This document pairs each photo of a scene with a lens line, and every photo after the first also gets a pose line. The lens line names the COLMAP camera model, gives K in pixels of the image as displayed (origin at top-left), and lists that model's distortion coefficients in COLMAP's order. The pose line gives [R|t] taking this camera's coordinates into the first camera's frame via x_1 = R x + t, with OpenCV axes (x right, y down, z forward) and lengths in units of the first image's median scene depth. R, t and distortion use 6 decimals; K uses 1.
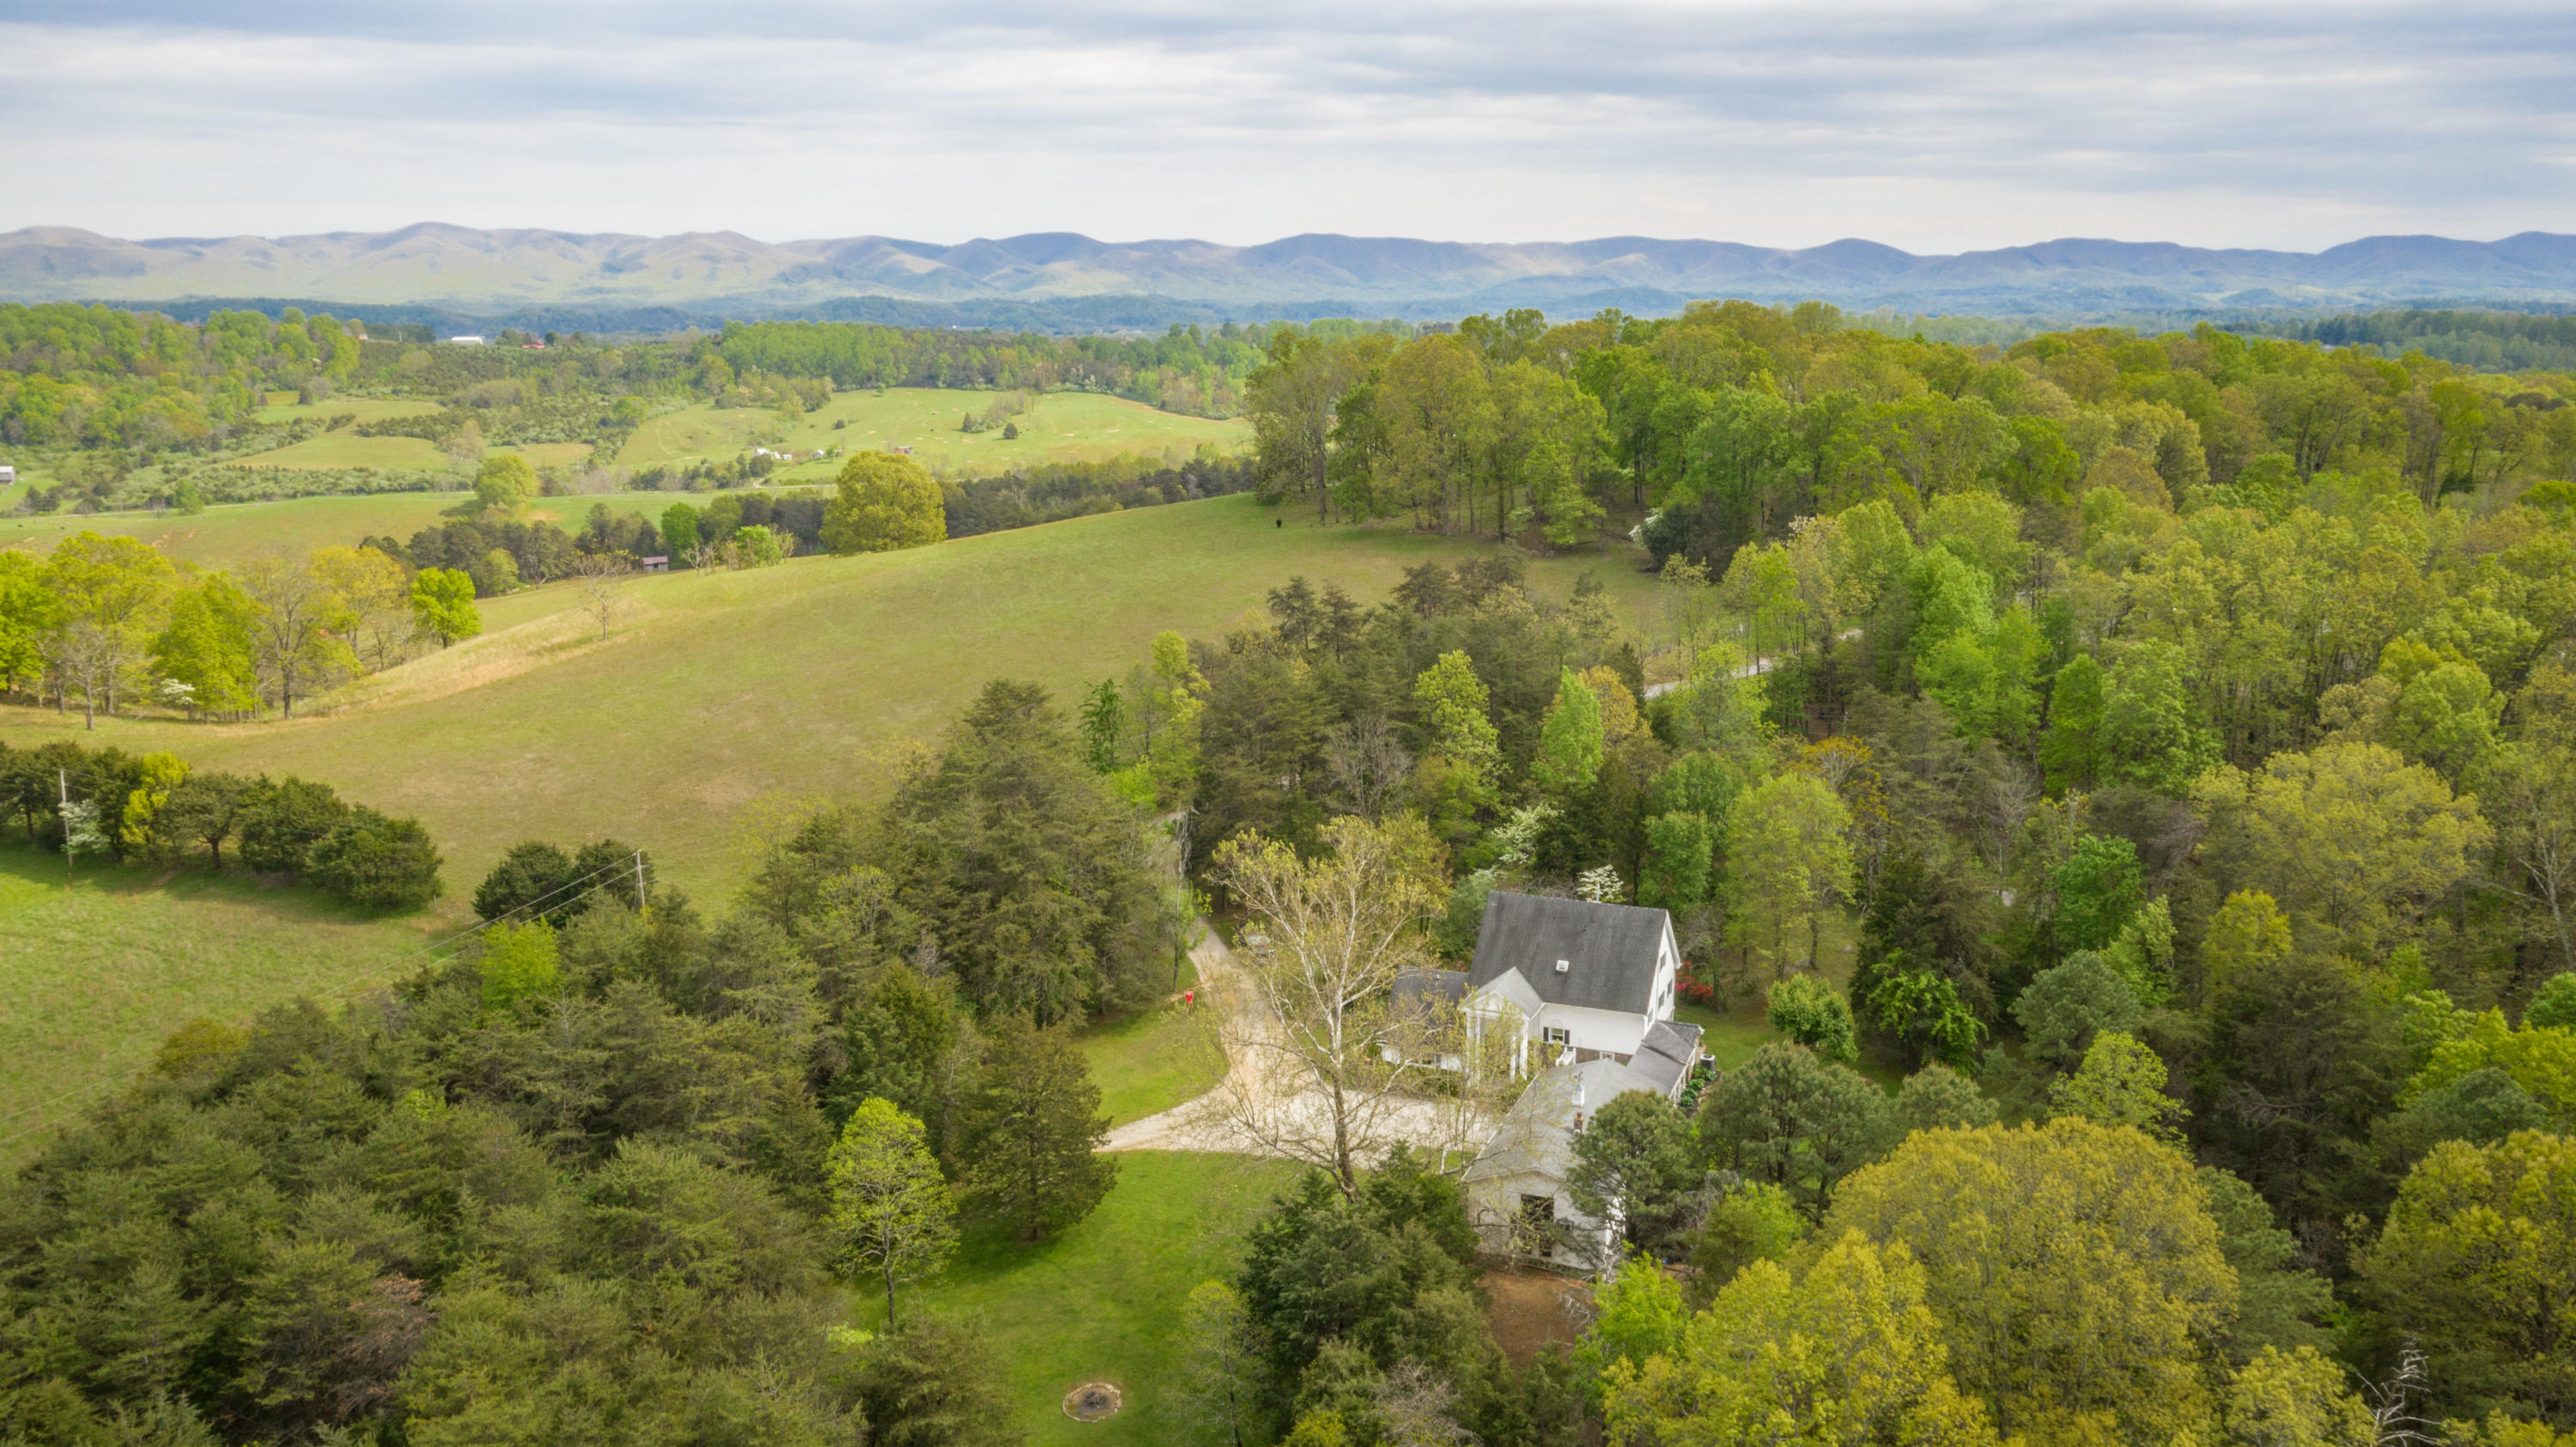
lens RADIAL K [[2050.5, 0, 1288.0], [0, 2050.5, 723.5], [0, 0, 1]] dist [-0.027119, 0.002659]
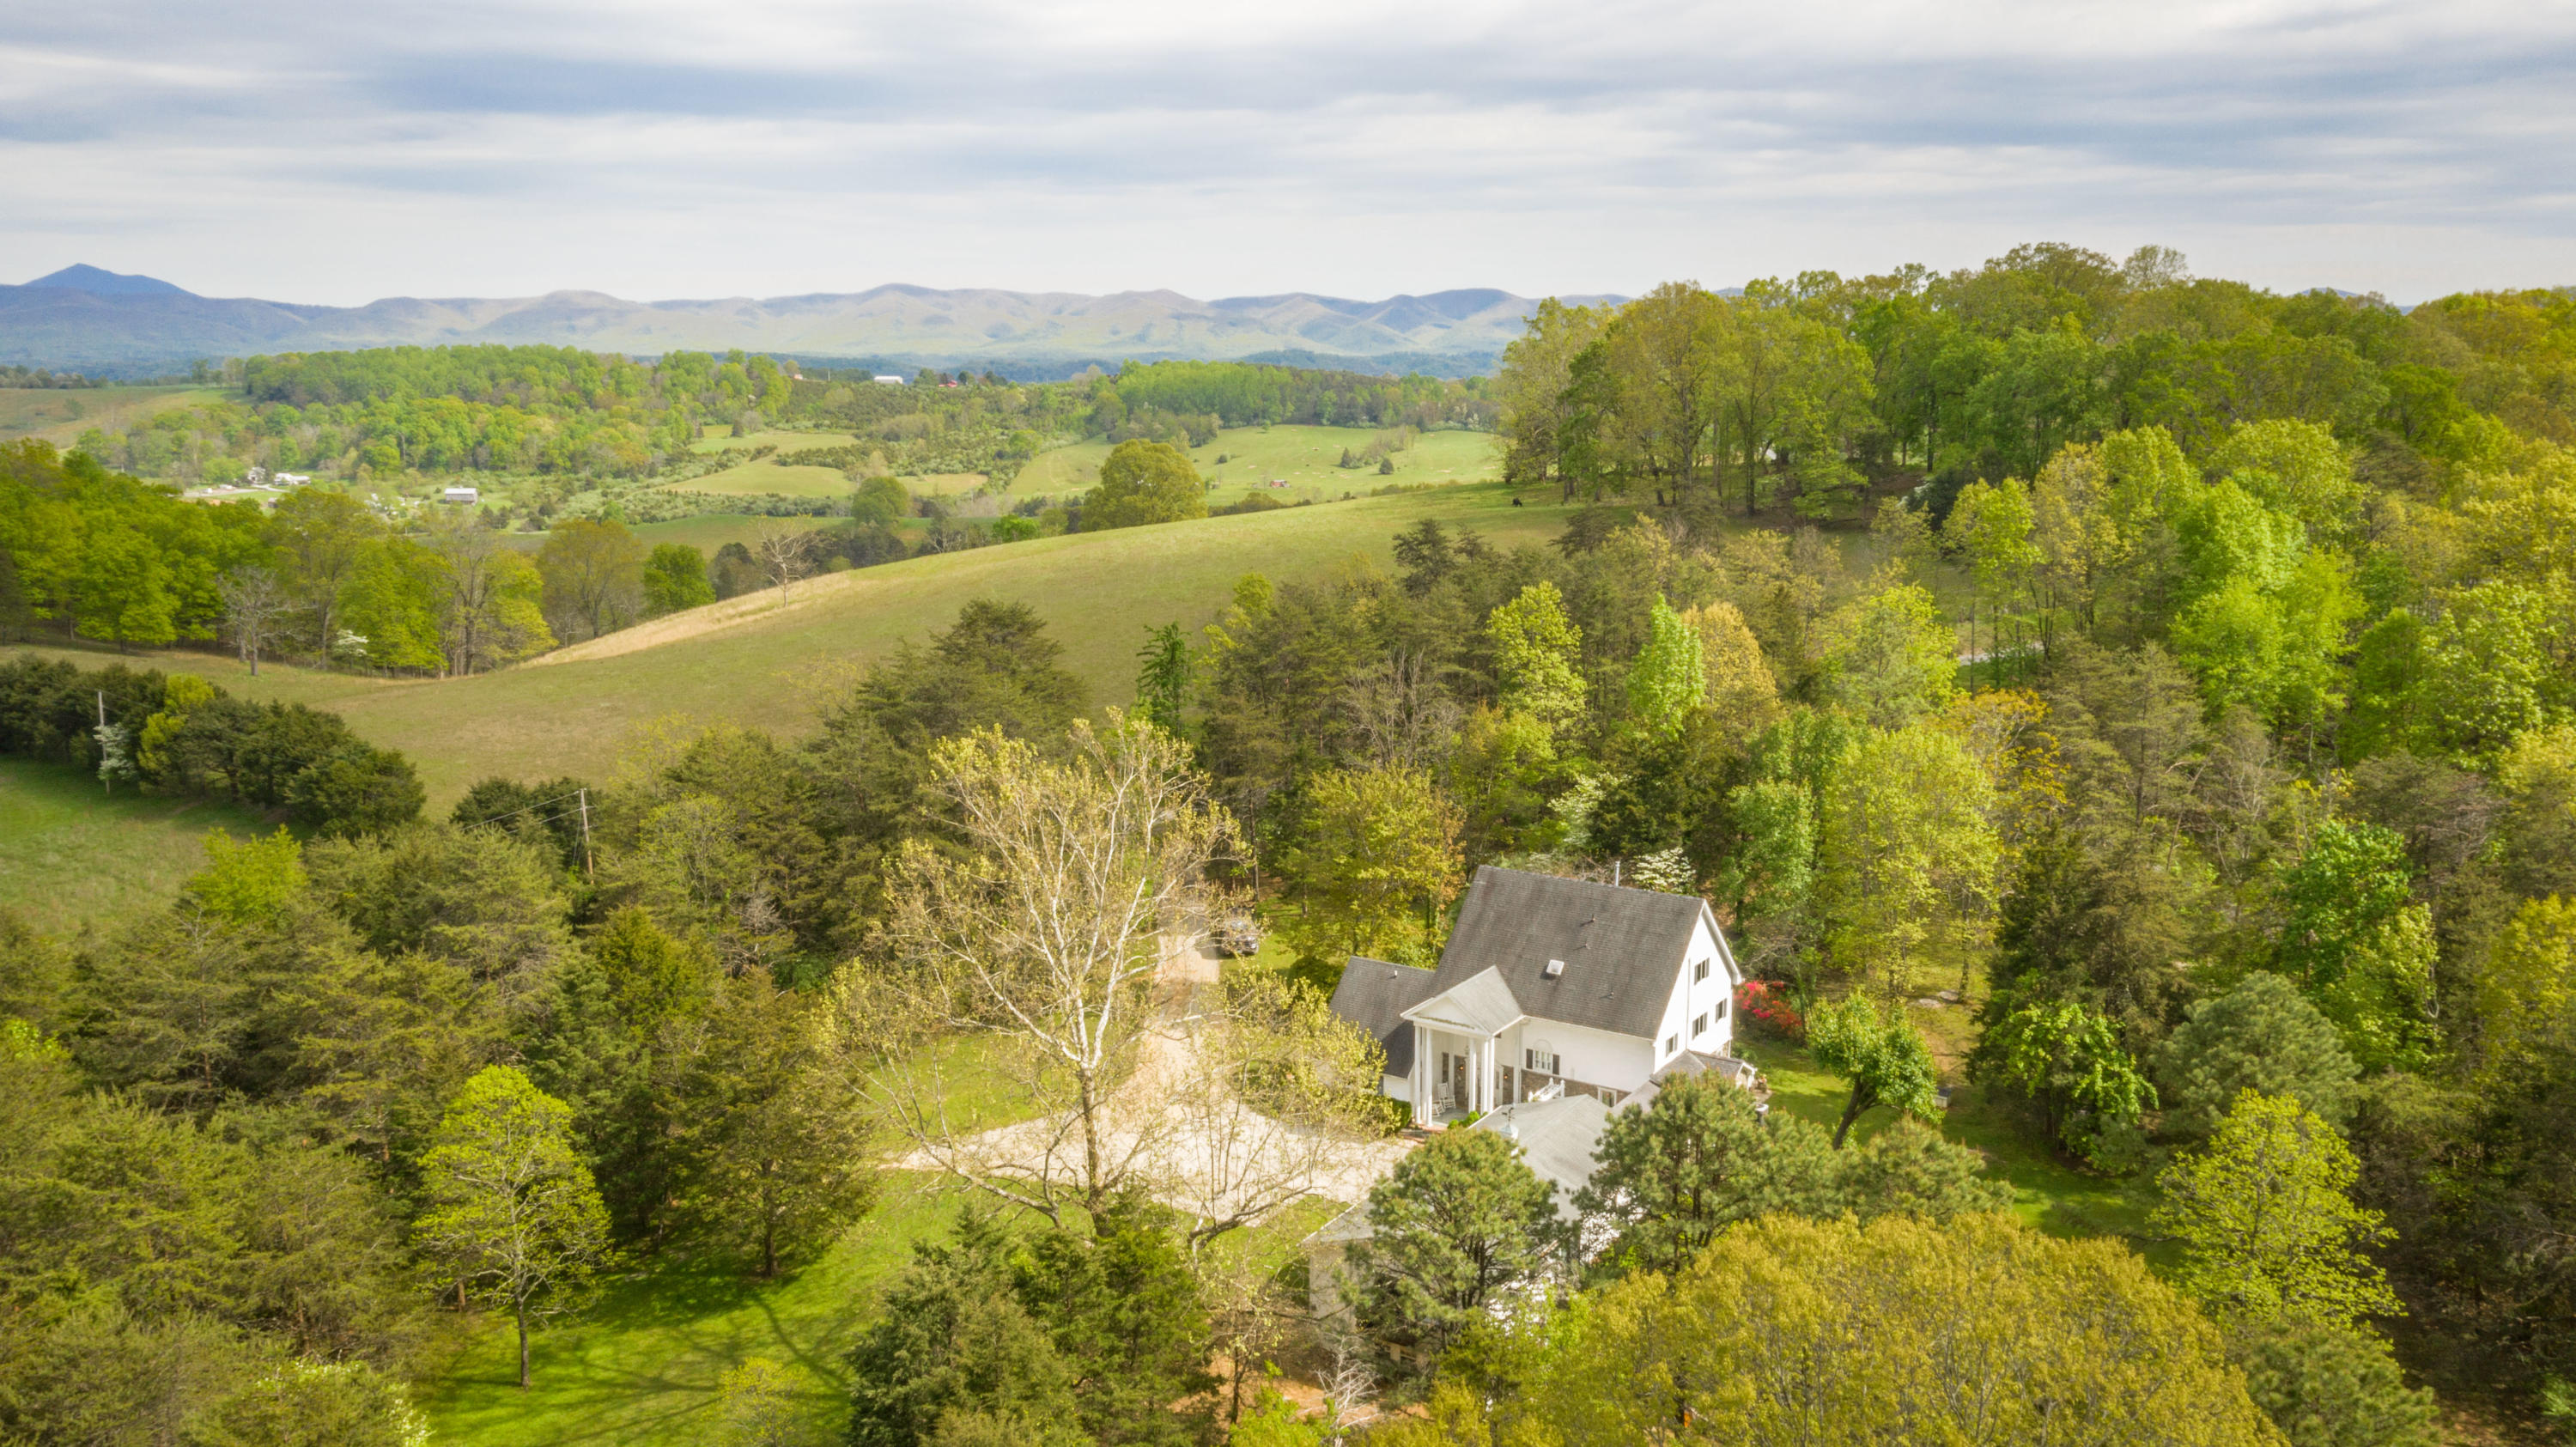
lens RADIAL K [[2020.9, 0, 1288.0], [0, 2020.9, 723.5], [0, 0, 1]] dist [-0.028910, -0.000610]
pose [[0.978482, 0.034484, -0.203432, 0.120620], [-0.039866, 0.998954, -0.022415, 0.033422], [0.202446, 0.030042, 0.978832, 0.176812]]
